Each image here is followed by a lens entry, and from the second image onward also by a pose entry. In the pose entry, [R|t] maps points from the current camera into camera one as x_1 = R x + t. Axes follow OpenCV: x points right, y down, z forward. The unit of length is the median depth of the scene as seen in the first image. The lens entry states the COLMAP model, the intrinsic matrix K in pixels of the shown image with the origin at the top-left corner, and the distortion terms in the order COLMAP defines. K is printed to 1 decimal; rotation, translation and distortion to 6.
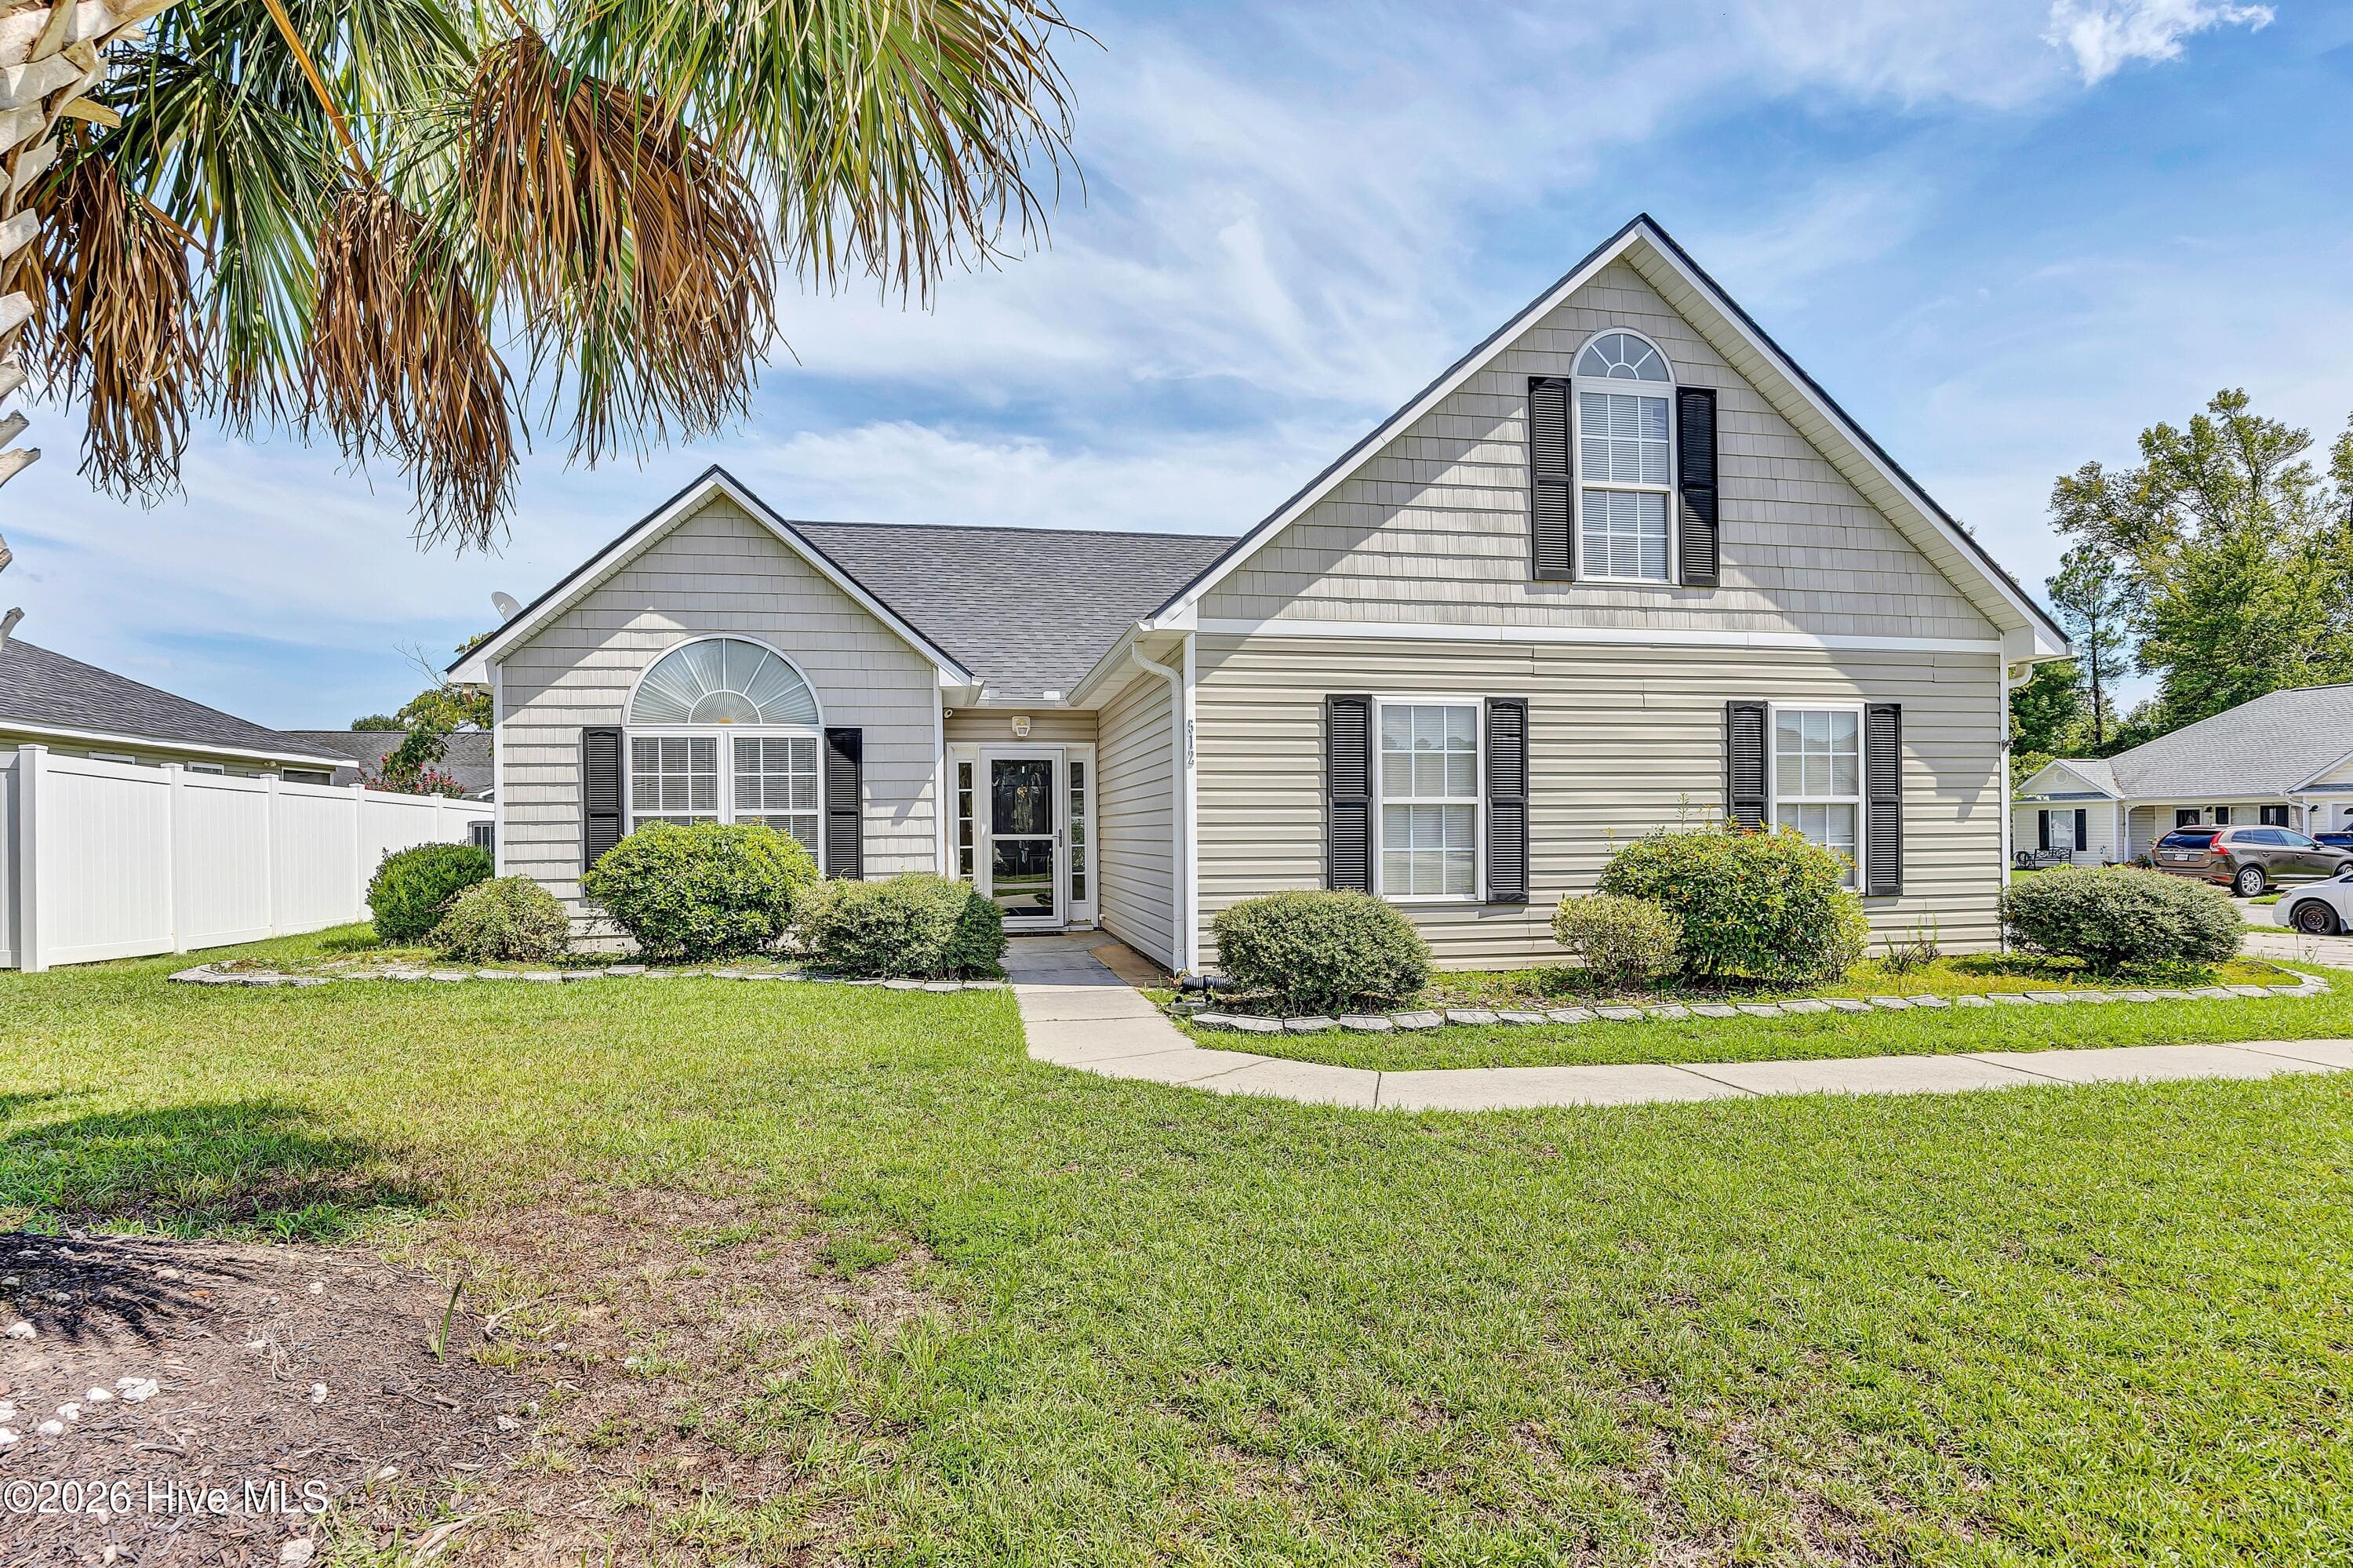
lens RADIAL K [[1193.2, 0, 1175.7], [0, 1193.2, 838.1], [0, 0, 1]] dist [-0.005463, -0.000161]
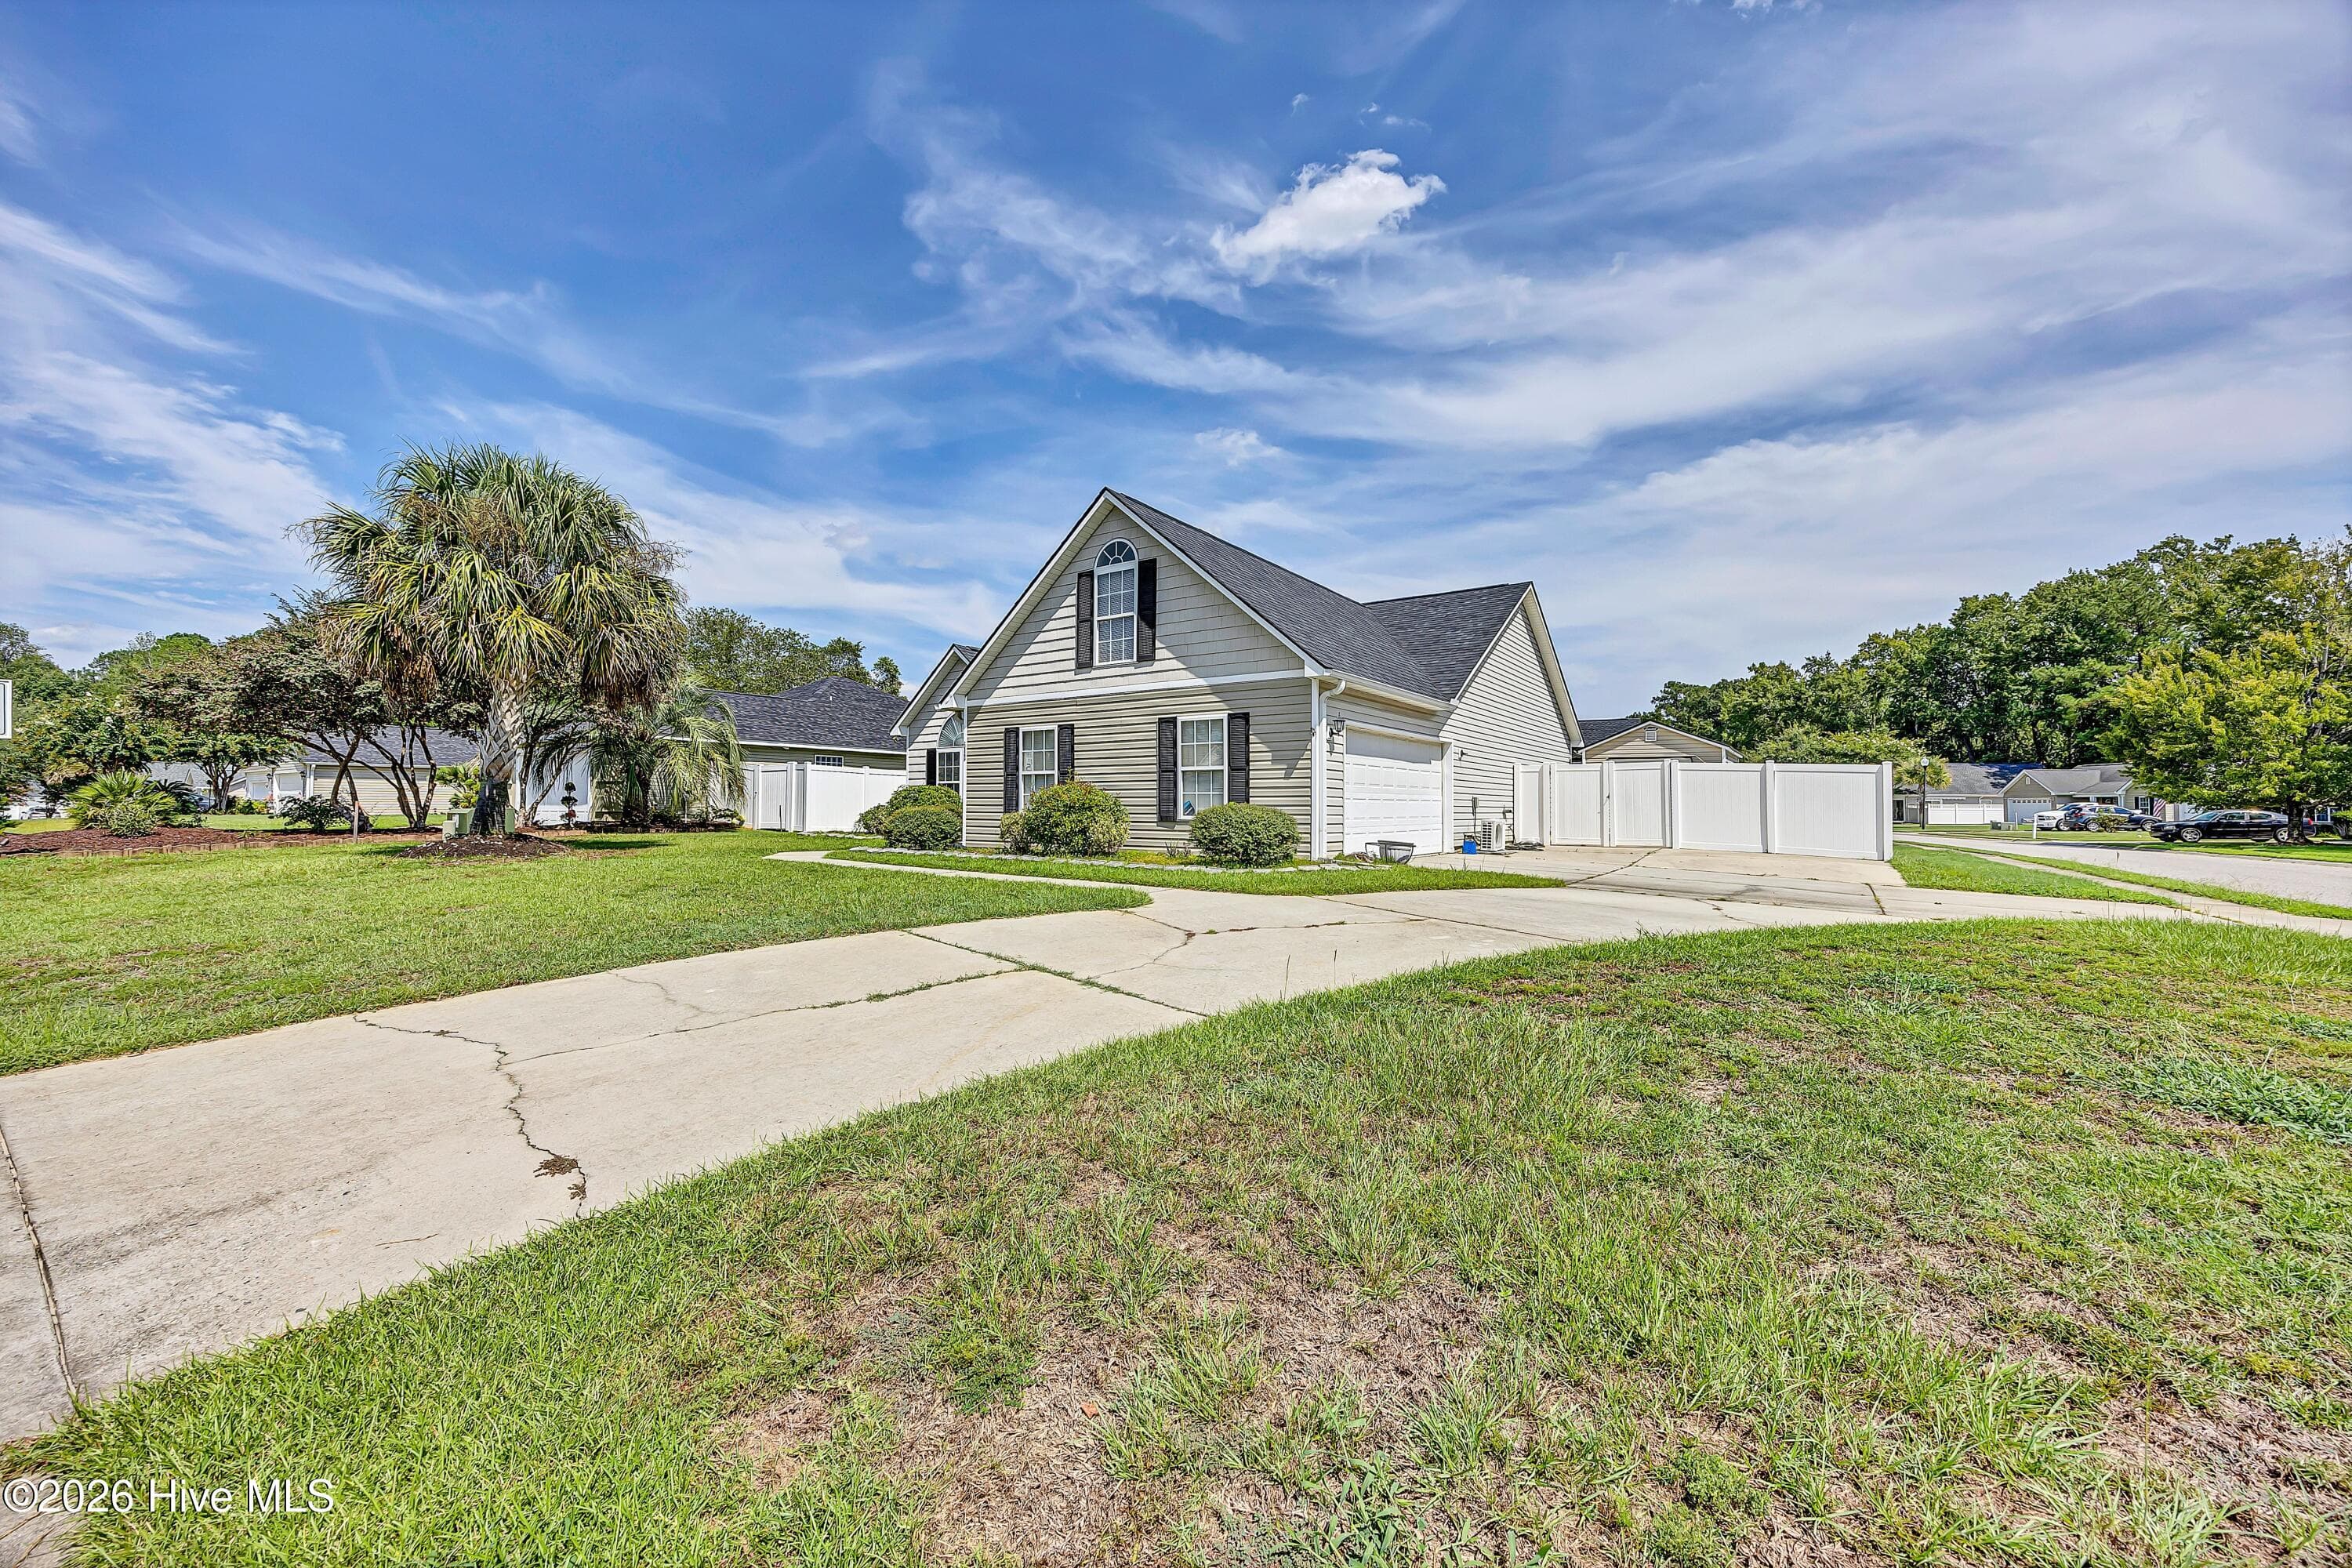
lens RADIAL K [[910.1, 0, 1177.2], [0, 910.1, 786.2], [0, 0, 1]] dist [-0.004488, -0.000241]
pose [[0.700549, -0.006897, -0.713571, 1.525973], [-0.007086, 0.999837, -0.016621, 0.019824], [0.713569, 0.016700, 0.700386, -0.010304]]
